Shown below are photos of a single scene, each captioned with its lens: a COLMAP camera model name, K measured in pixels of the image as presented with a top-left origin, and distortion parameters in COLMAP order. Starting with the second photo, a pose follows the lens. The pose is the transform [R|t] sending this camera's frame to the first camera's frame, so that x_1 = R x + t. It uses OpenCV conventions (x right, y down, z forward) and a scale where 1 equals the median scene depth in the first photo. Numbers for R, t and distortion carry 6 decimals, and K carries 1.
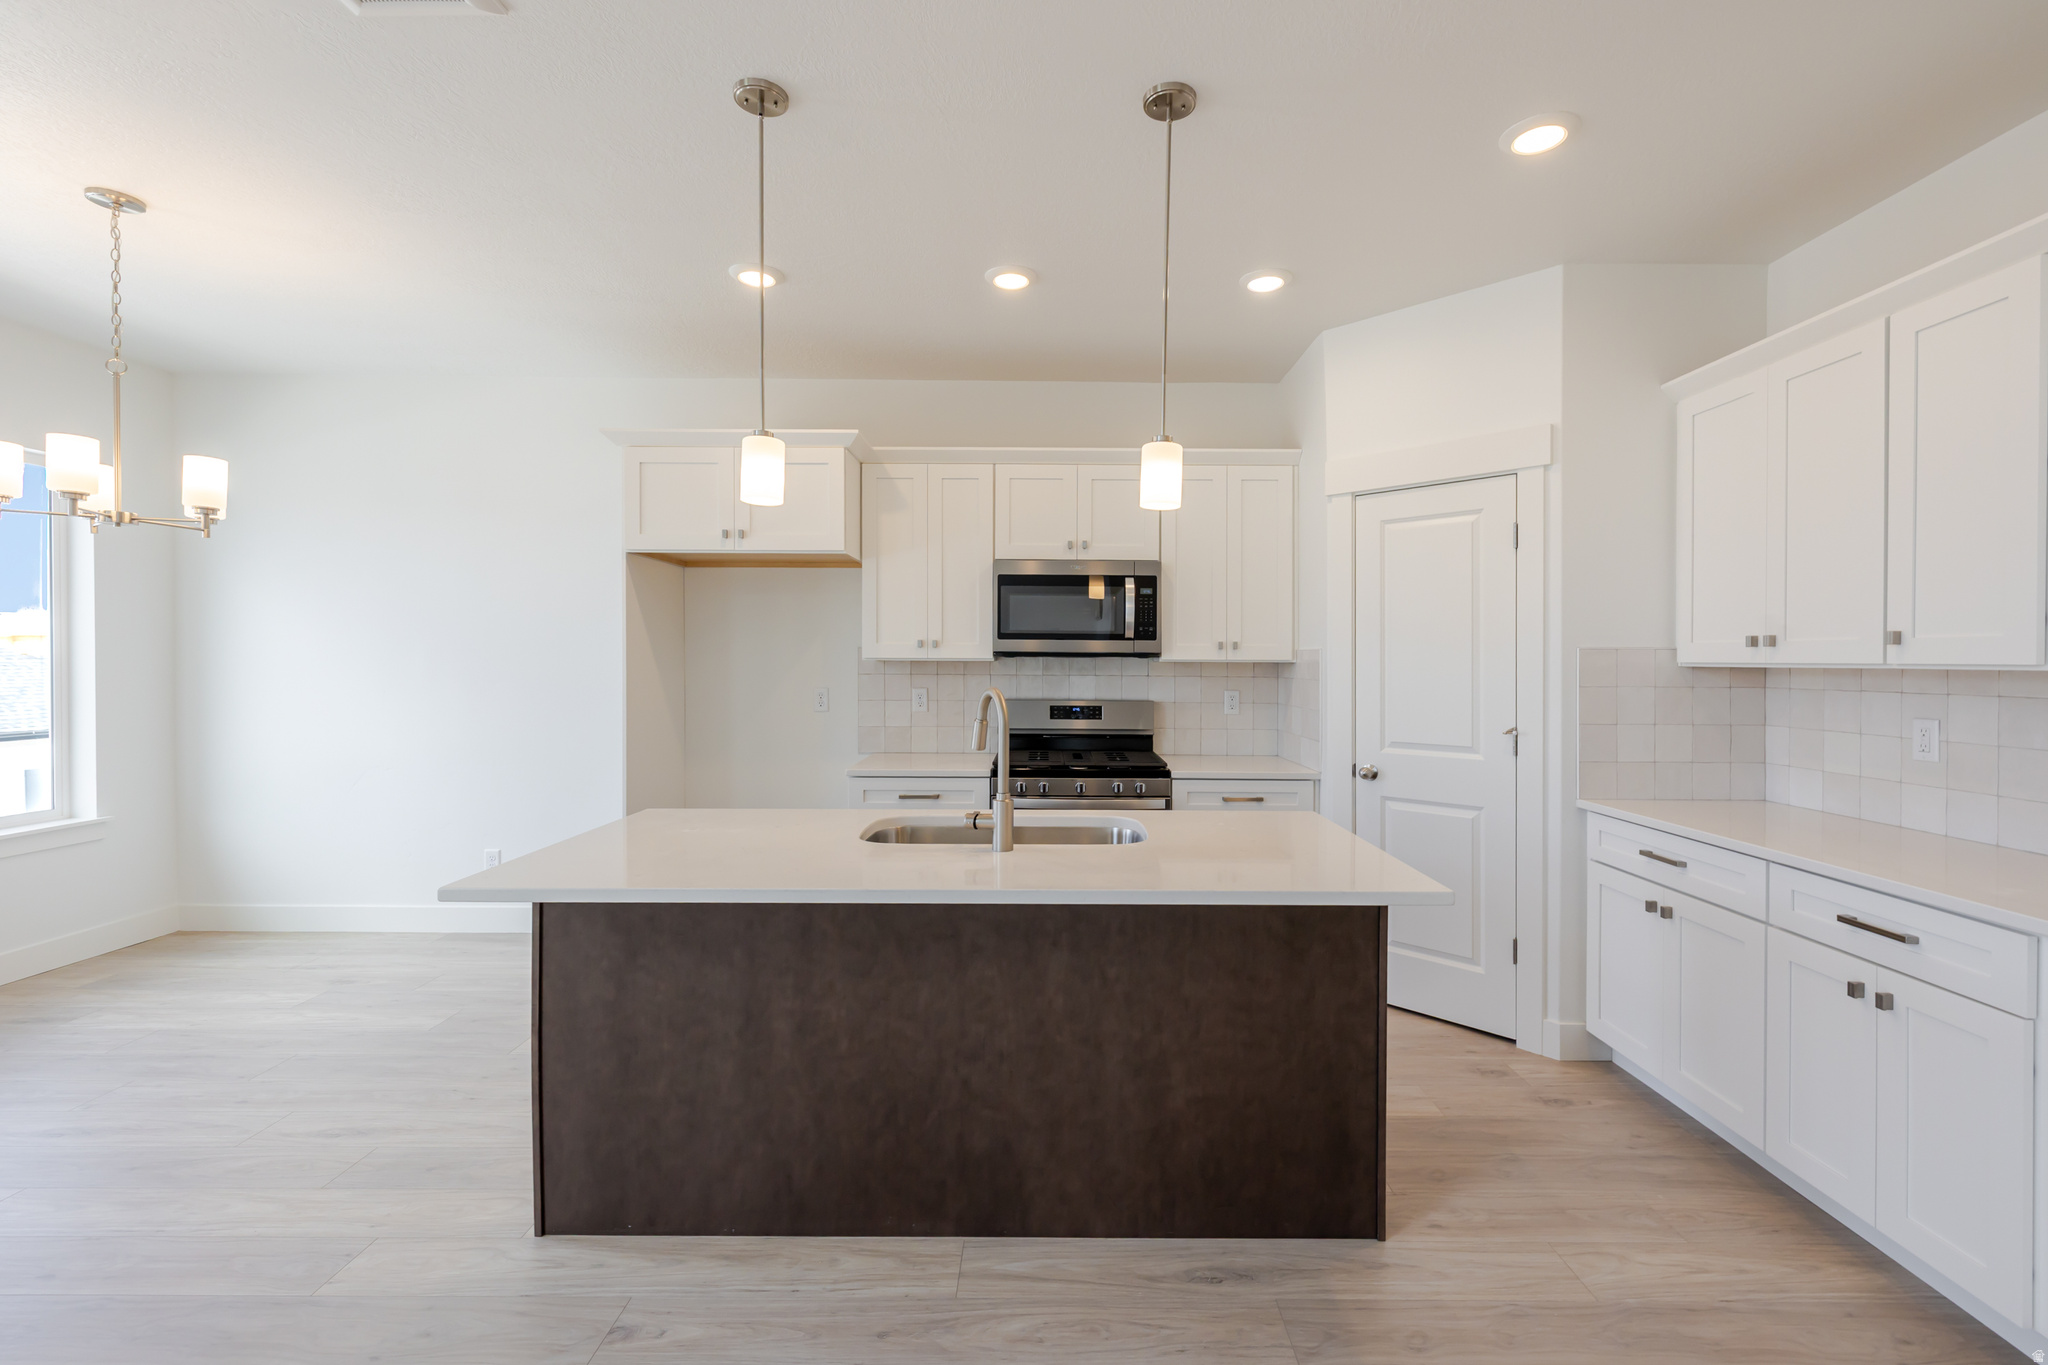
lens RADIAL K [[891.2, 0, 1051.5], [0, 891.2, 666.6], [0, 0, 1]] dist [0.001466, 0.000303]
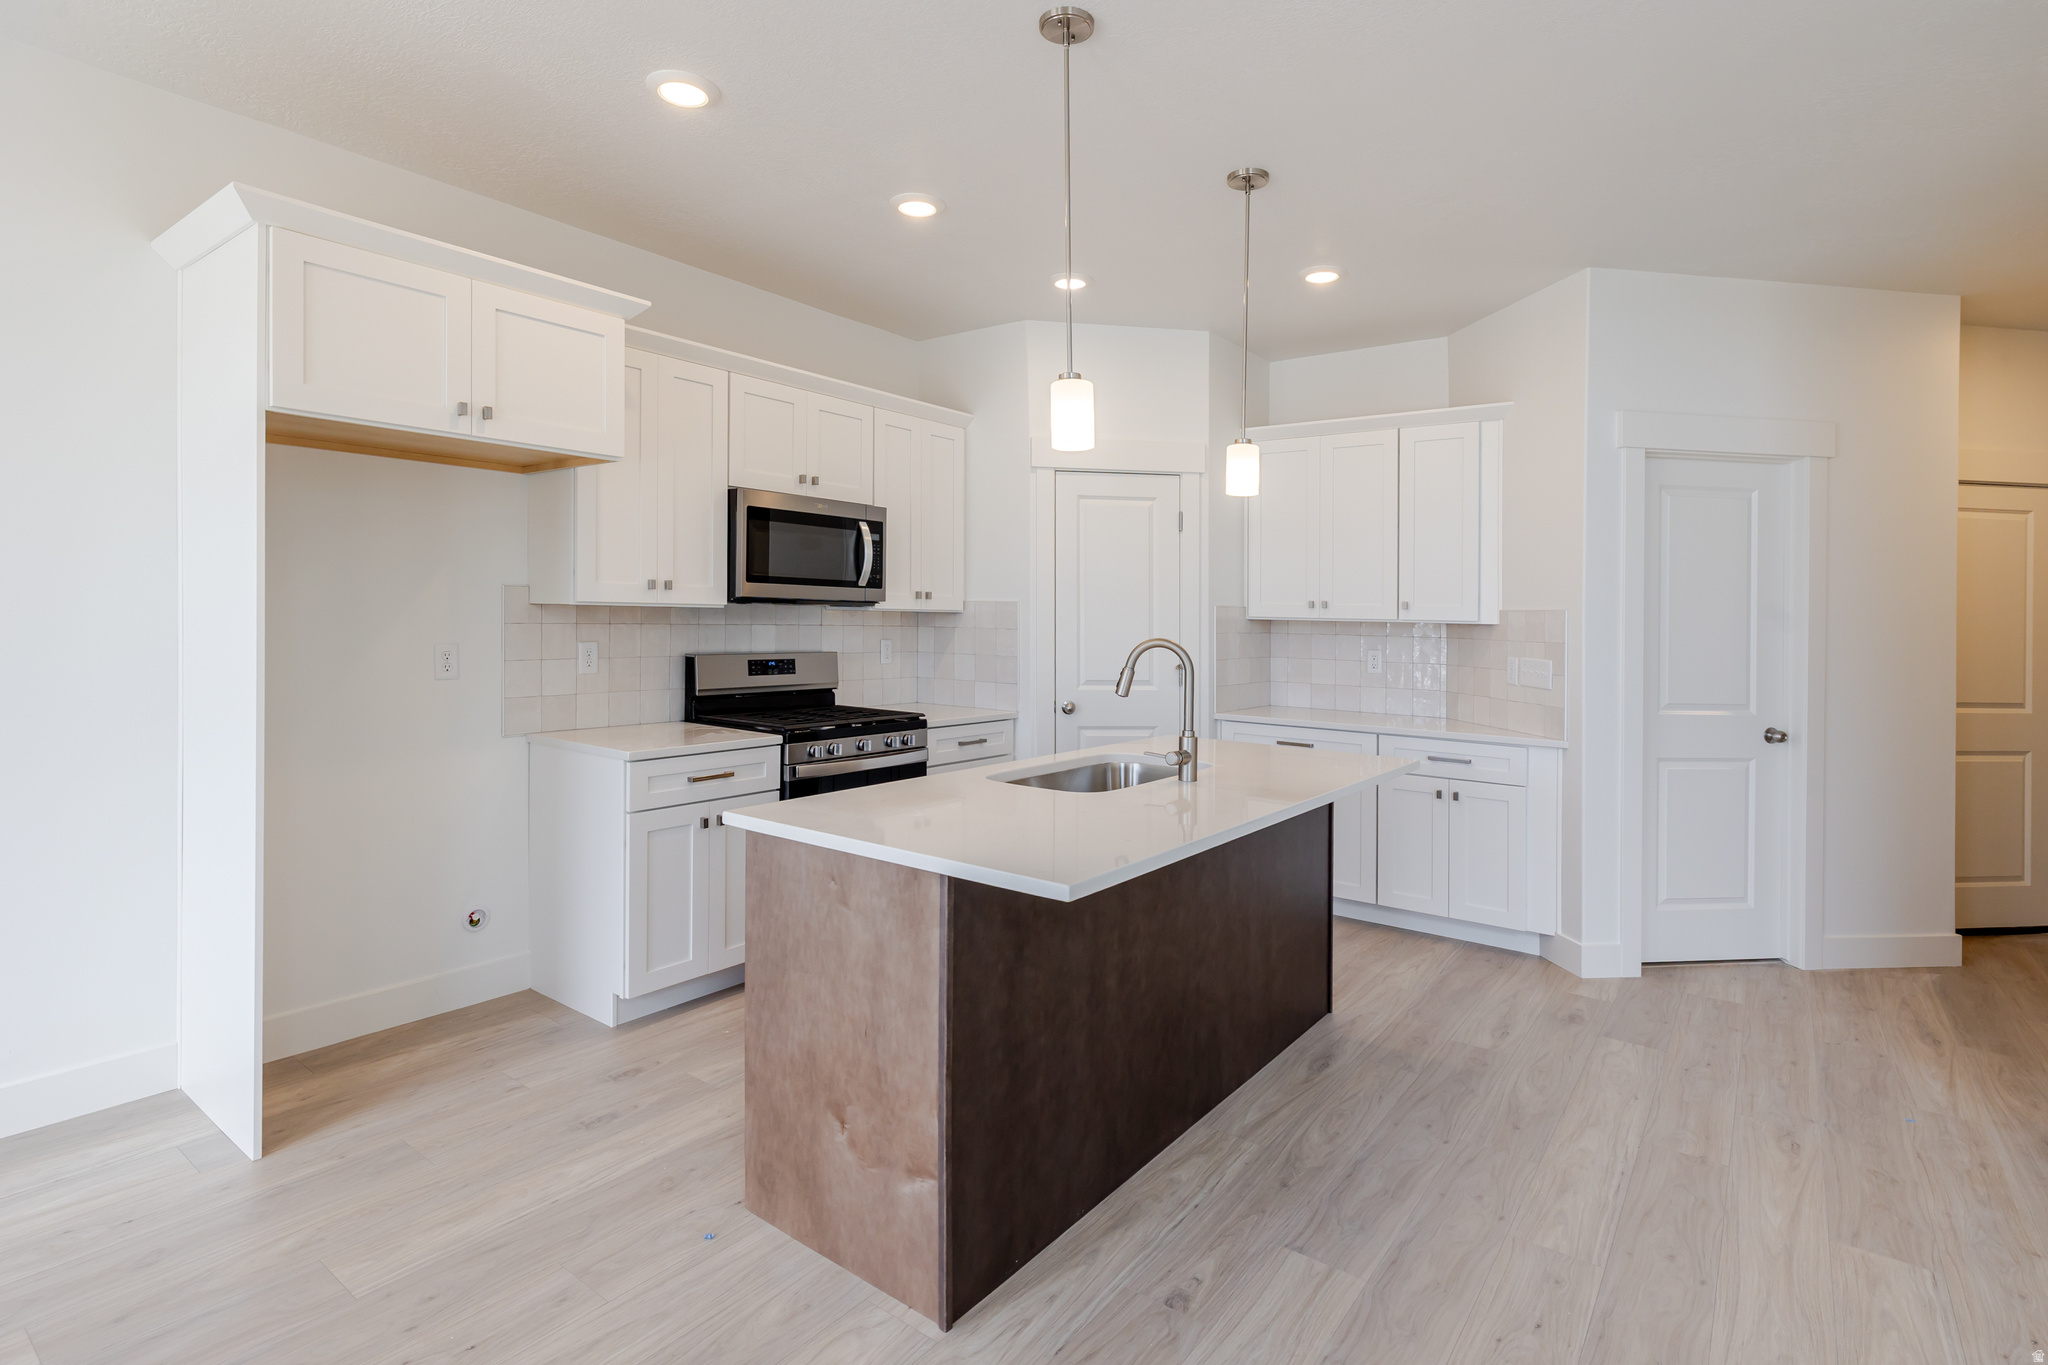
lens RADIAL K [[1021.6, 0, 1032.7], [0, 1021.6, 602.5], [0, 0, 1]] dist [-0.002064, -0.000047]
pose [[0.594490, 0.016183, 0.803940, -0.822168], [-0.010282, 0.999869, -0.012524, -0.002792], [-0.804037, -0.000821, 0.594579, 0.254250]]
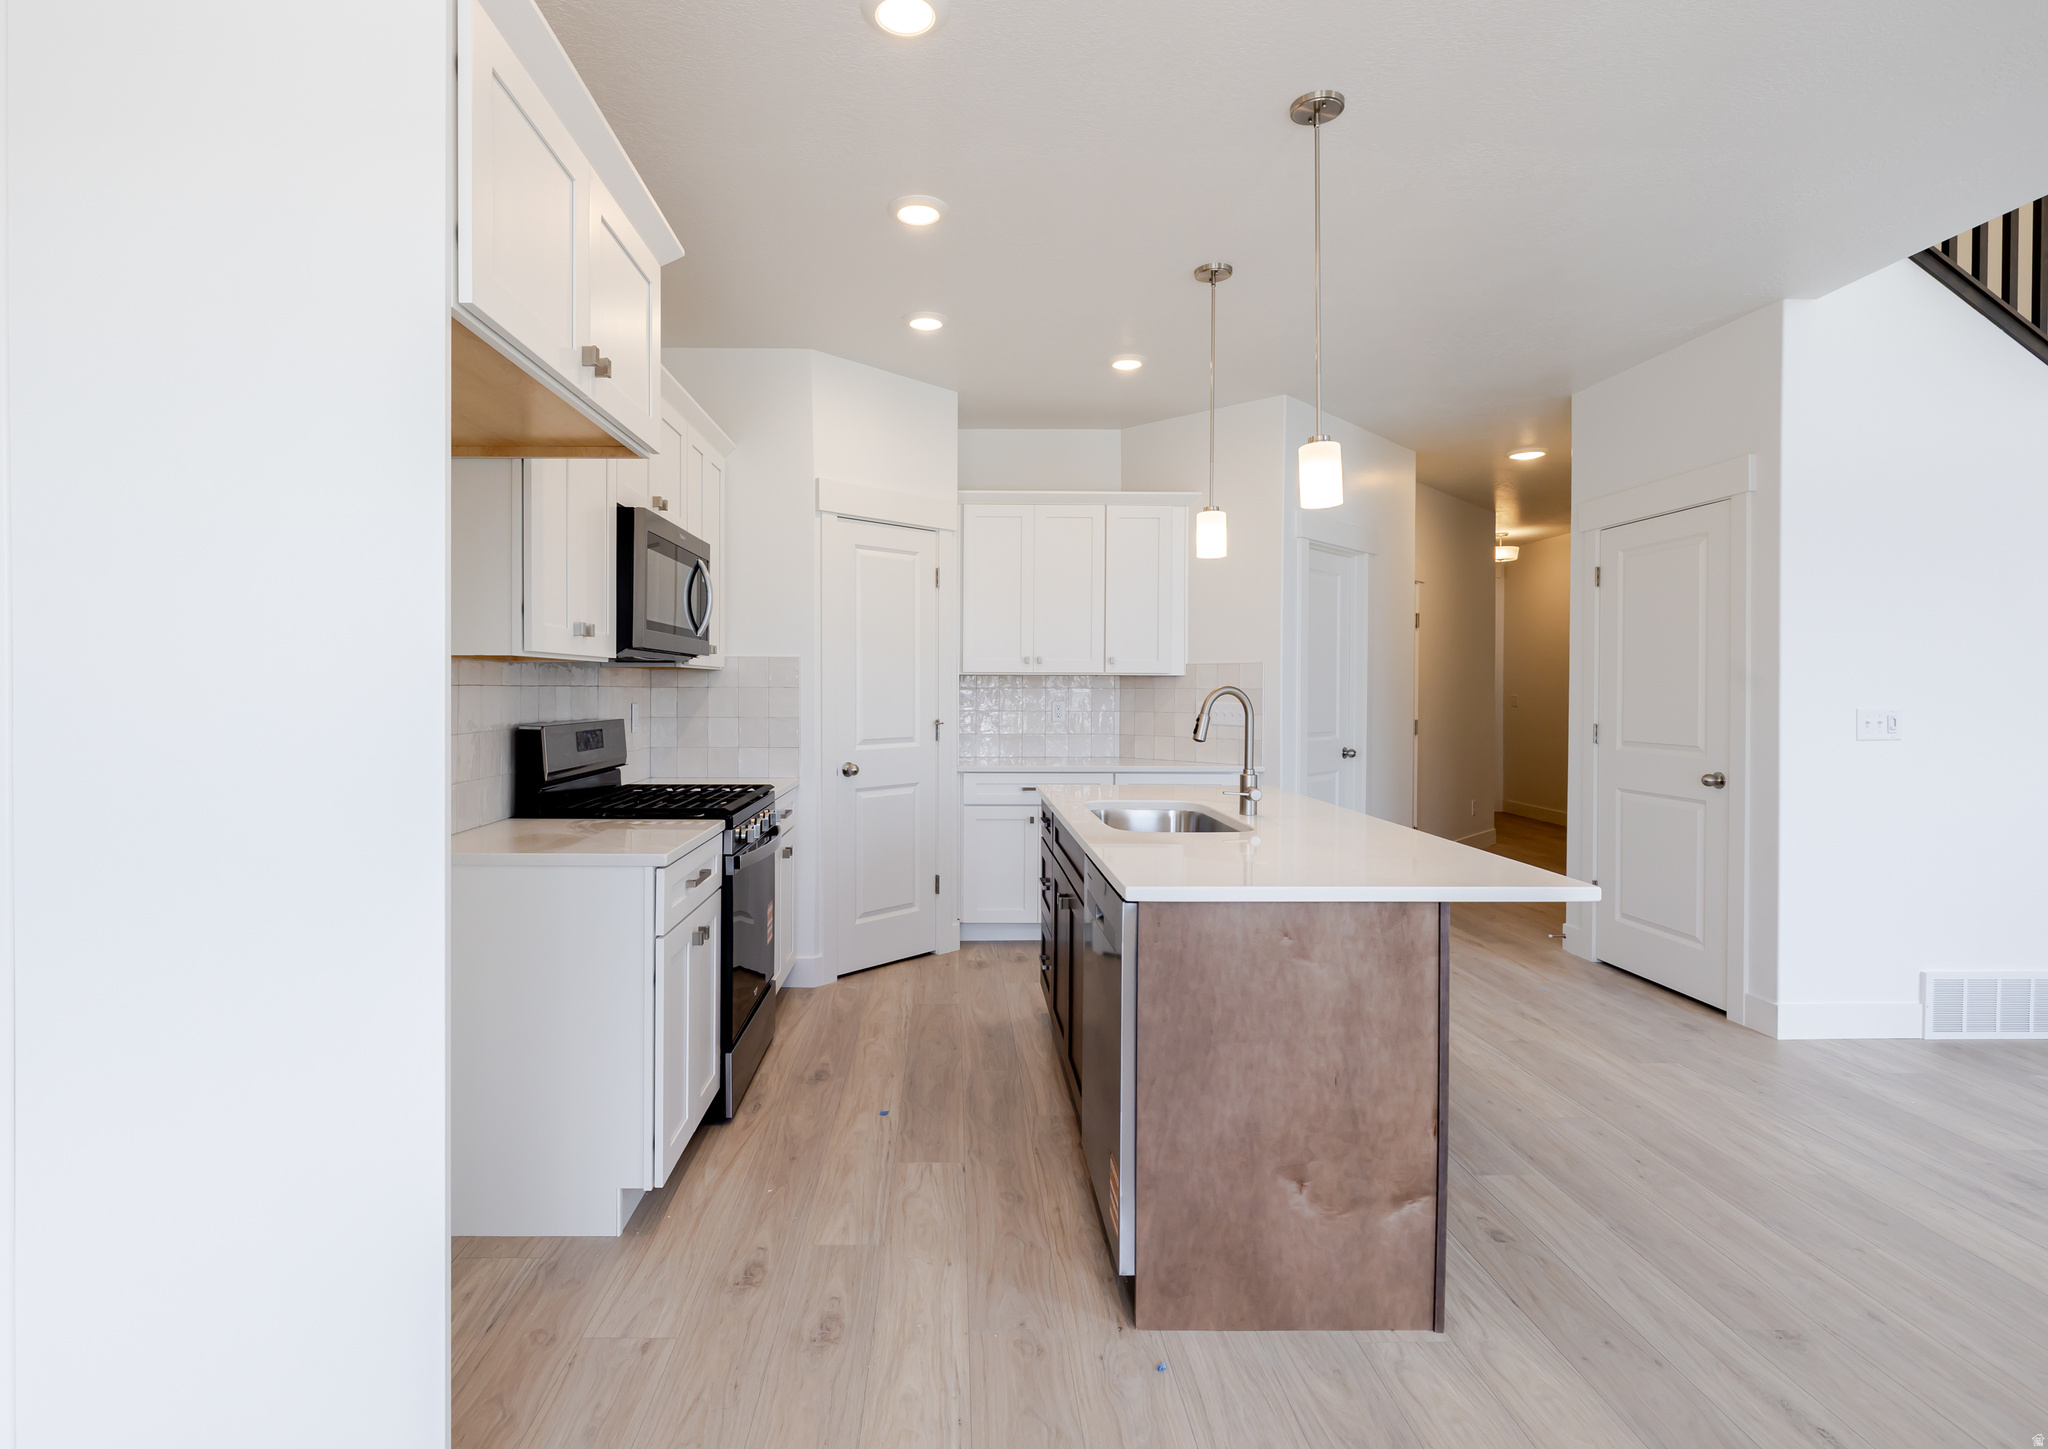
lens RADIAL K [[1016.3, 0, 976.9], [0, 1016.3, 675.8], [0, 0, 1]] dist [-0.003749, -0.000301]
pose [[-0.024198, 0.005255, 0.999693, -0.988472], [0.004740, 0.999976, -0.005141, 0.010274], [-0.999696, 0.004614, -0.024222, 0.942150]]
